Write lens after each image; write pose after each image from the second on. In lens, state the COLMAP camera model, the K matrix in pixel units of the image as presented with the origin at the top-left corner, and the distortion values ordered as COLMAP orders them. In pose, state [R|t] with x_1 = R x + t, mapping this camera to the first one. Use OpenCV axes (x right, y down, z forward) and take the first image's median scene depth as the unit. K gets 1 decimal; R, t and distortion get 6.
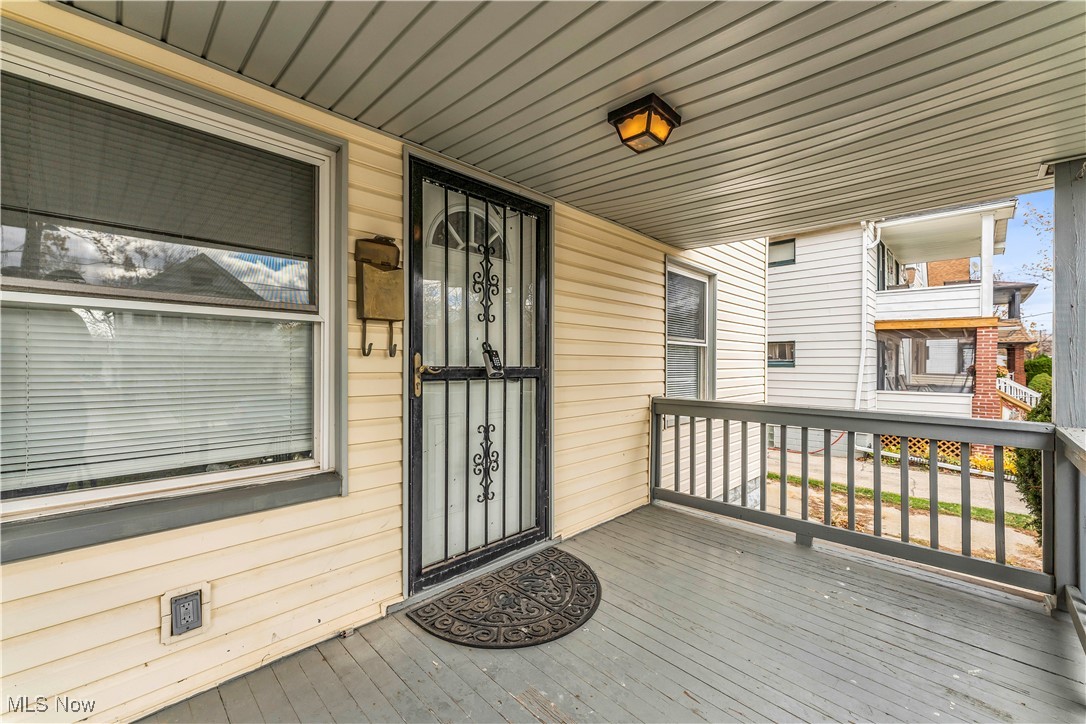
lens RADIAL K [[416.6, 0, 543.0], [0, 416.6, 362.0], [0, 0, 1]] dist [-0.000074, -0.000020]
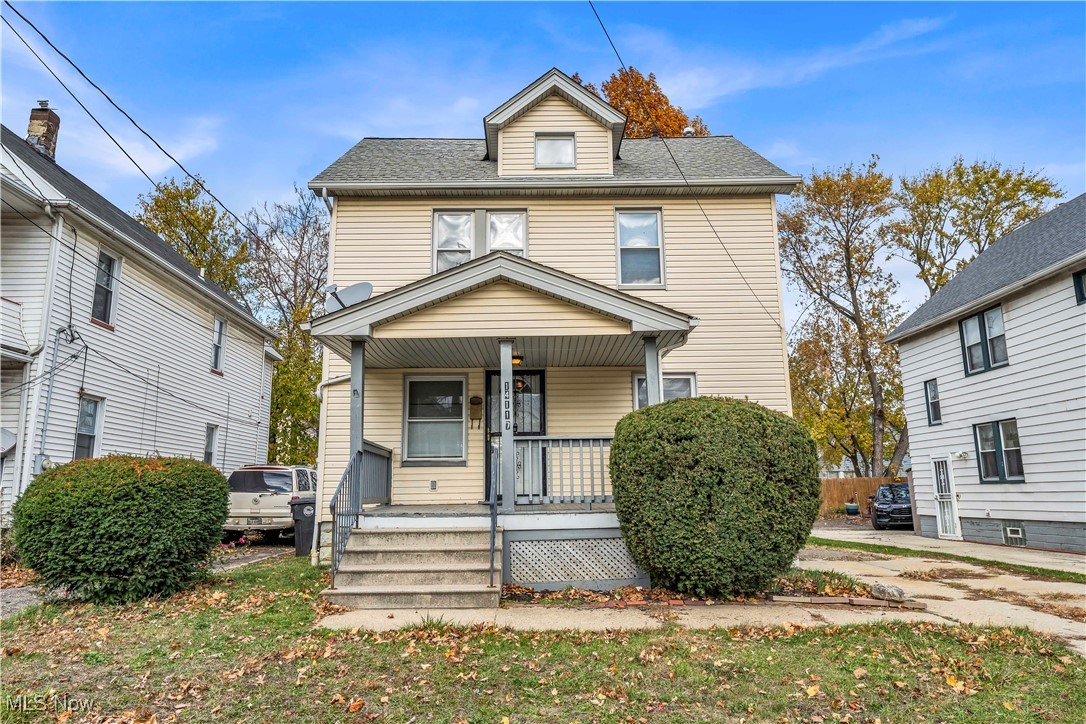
lens RADIAL K [[677.9, 0, 543.0], [0, 677.9, 362.0], [0, 0, 1]] dist [0.002775, 0.000457]
pose [[0.734255, -0.142470, -0.663756, 3.971604], [0.016522, 0.981192, -0.192328, 0.547996], [0.678673, 0.130252, 0.722799, -2.891097]]
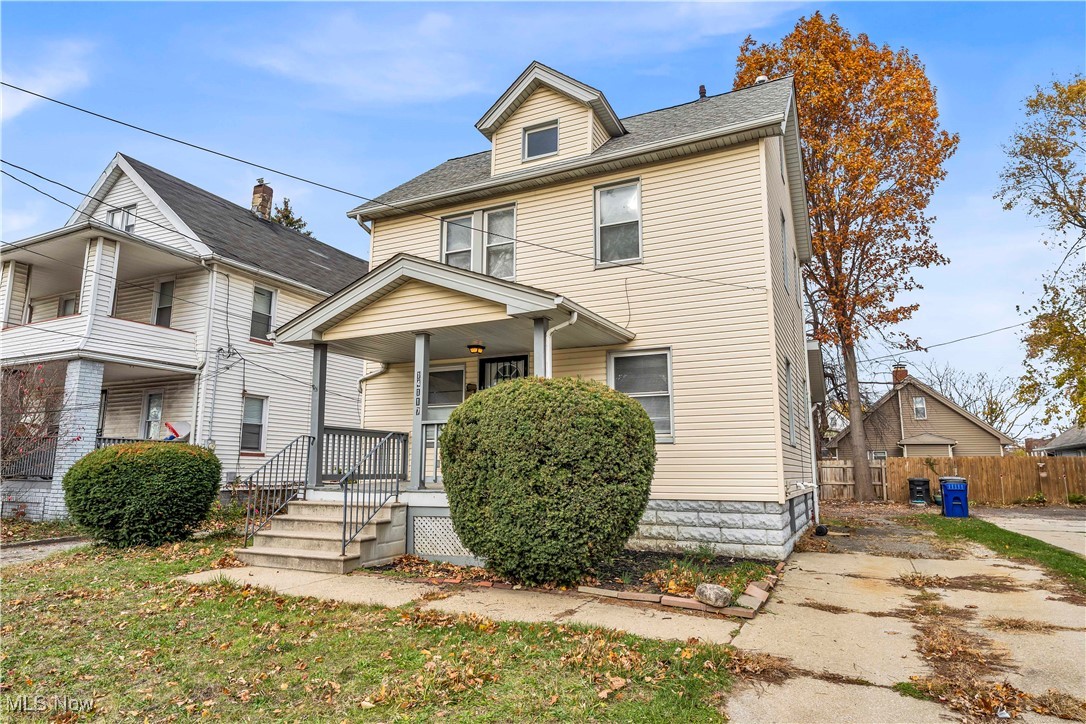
lens RADIAL K [[632.5, 0, 543.0], [0, 632.5, 362.0], [0, 0, 1]] dist [0.001683, 0.001203]
pose [[0.364711, -0.160144, -0.917246, 5.392824], [0.003633, 0.985336, -0.170587, 0.527239], [0.931114, 0.058883, 0.359945, -0.535627]]
